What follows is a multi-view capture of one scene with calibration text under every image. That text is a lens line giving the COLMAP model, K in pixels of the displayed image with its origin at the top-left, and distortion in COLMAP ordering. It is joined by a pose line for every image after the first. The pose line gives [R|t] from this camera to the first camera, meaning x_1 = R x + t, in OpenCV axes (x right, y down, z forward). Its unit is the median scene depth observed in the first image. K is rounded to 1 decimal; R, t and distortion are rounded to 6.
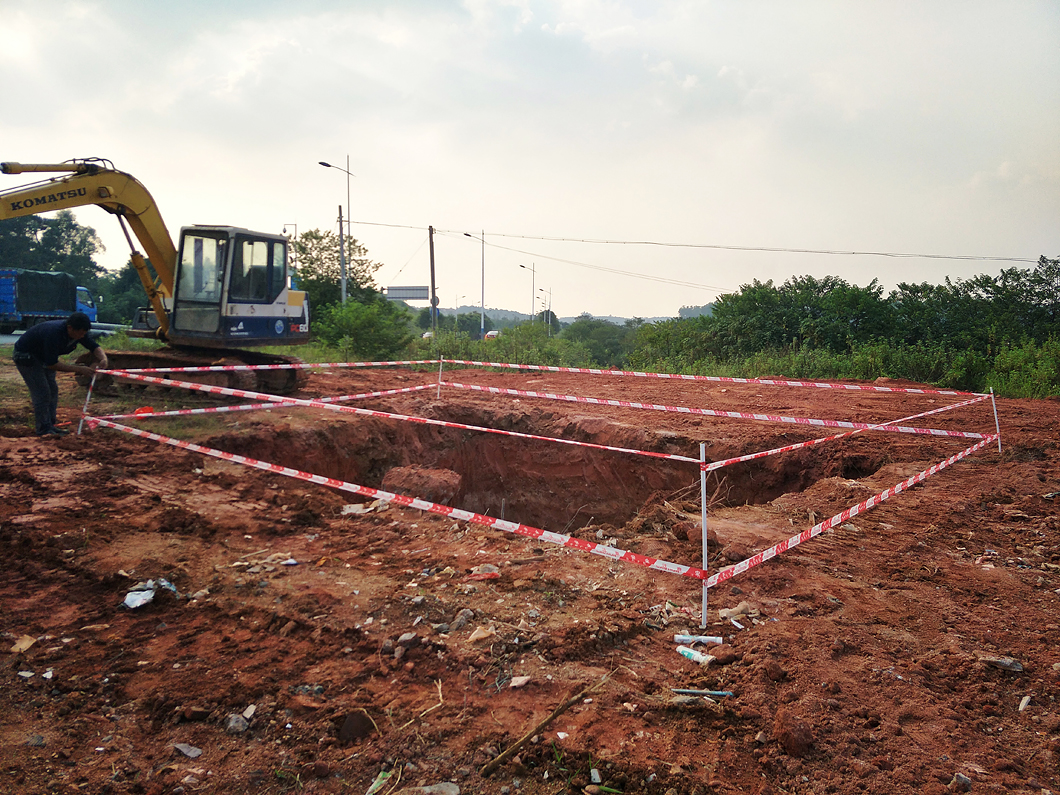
lens RADIAL K [[834.5, 0, 530.0], [0, 834.5, 397.5], [0, 0, 1]] dist [0.048270, -0.003293]
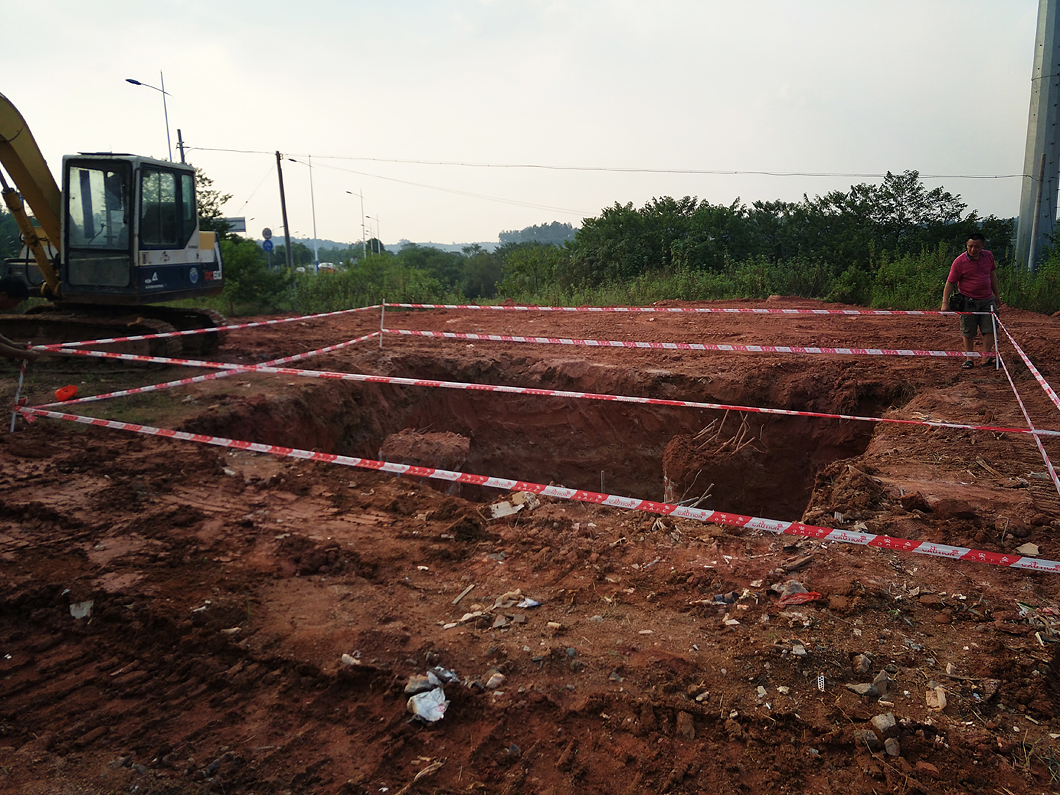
lens RADIAL K [[834.5, 0, 530.0], [0, 834.5, 397.5], [0, 0, 1]] dist [0.048270, -0.003293]
pose [[0.977064, -0.075765, 0.199010, -0.154995], [0.058469, 0.994096, 0.091404, -0.021267], [-0.204761, -0.077671, 0.975725, 0.100566]]
